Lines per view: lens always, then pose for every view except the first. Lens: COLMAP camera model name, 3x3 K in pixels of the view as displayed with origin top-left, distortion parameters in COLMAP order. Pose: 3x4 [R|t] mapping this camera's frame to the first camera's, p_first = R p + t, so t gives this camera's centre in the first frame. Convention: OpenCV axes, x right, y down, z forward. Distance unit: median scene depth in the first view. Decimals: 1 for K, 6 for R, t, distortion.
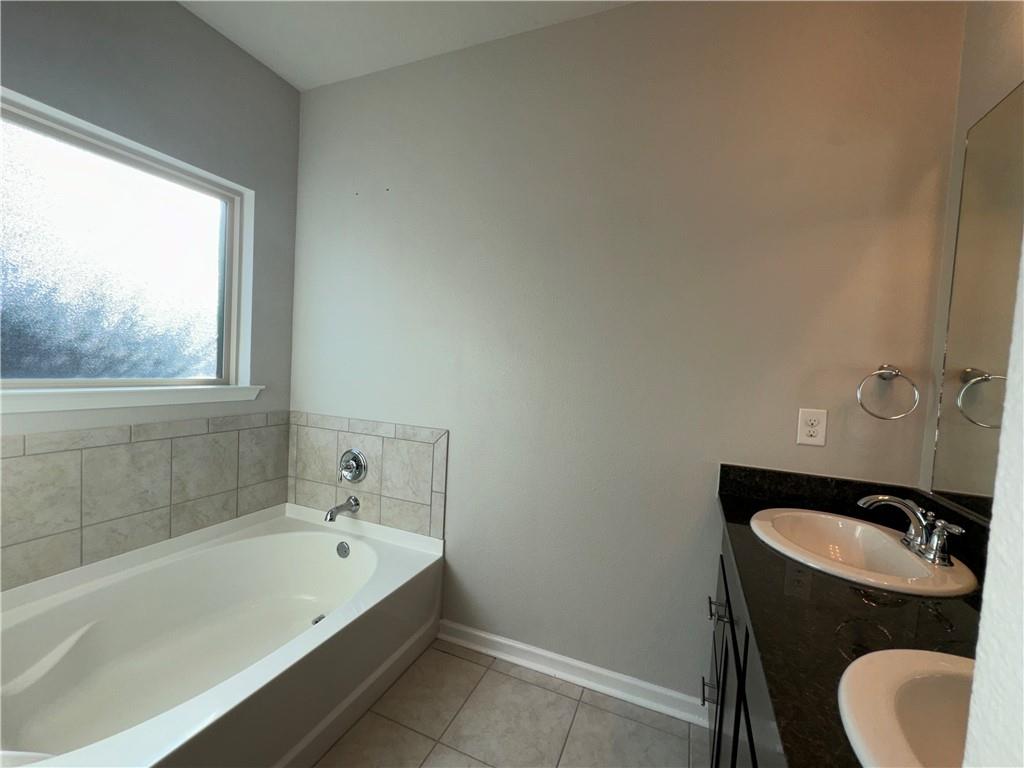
lens RADIAL K [[427.8, 0, 509.2], [0, 427.8, 383.0], [0, 0, 1]] dist [-0.004664, 0.000631]
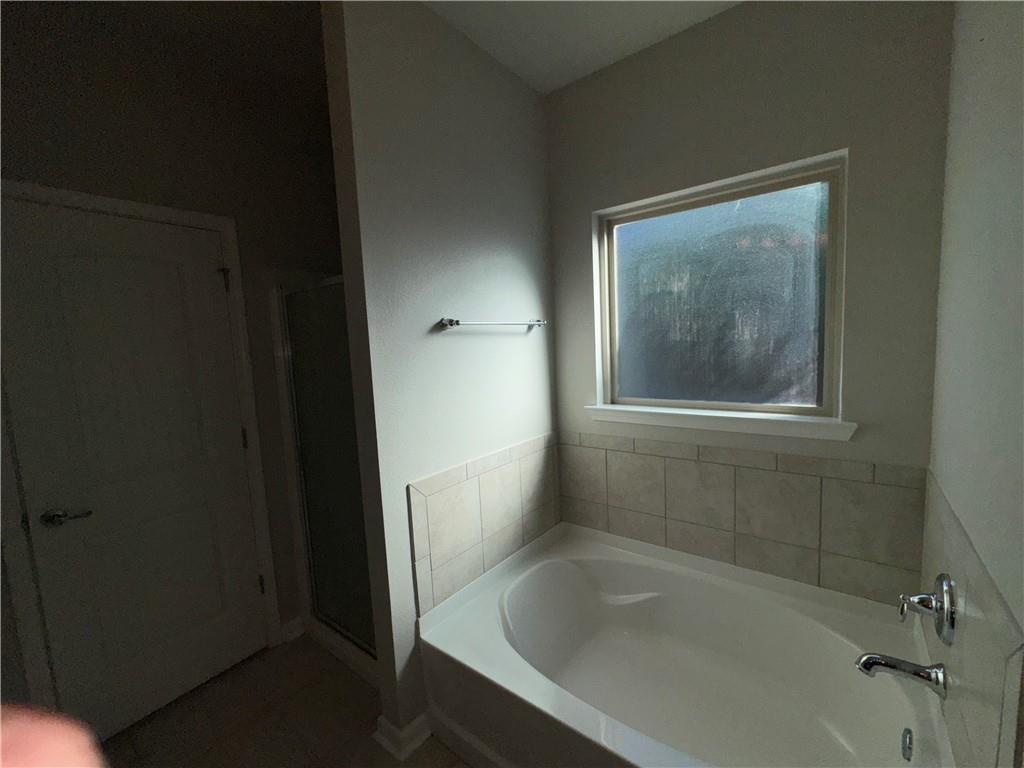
lens RADIAL K [[427.8, 0, 510.5], [0, 427.8, 389.0], [0, 0, 1]] dist [-0.004664, 0.000631]
pose [[-0.267176, 0.057712, -0.961918, 0.264005], [-0.010315, 0.997977, 0.062741, -0.096583], [0.963593, 0.026685, -0.266040, 0.704029]]
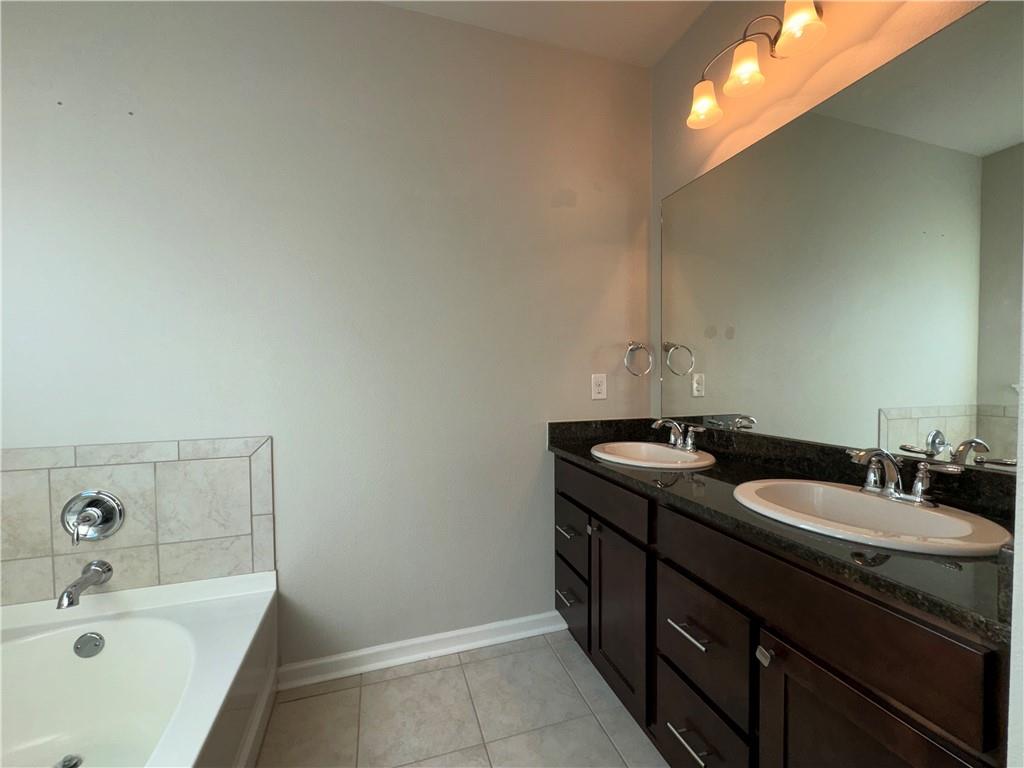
lens RADIAL K [[427.8, 0, 509.7], [0, 427.8, 384.6], [0, 0, 1]] dist [-0.004664, 0.000631]
pose [[0.758175, -0.076528, 0.647544, -0.315474], [0.076131, 0.996686, 0.028653, 0.023265], [-0.647591, 0.027574, 0.761489, 0.076855]]
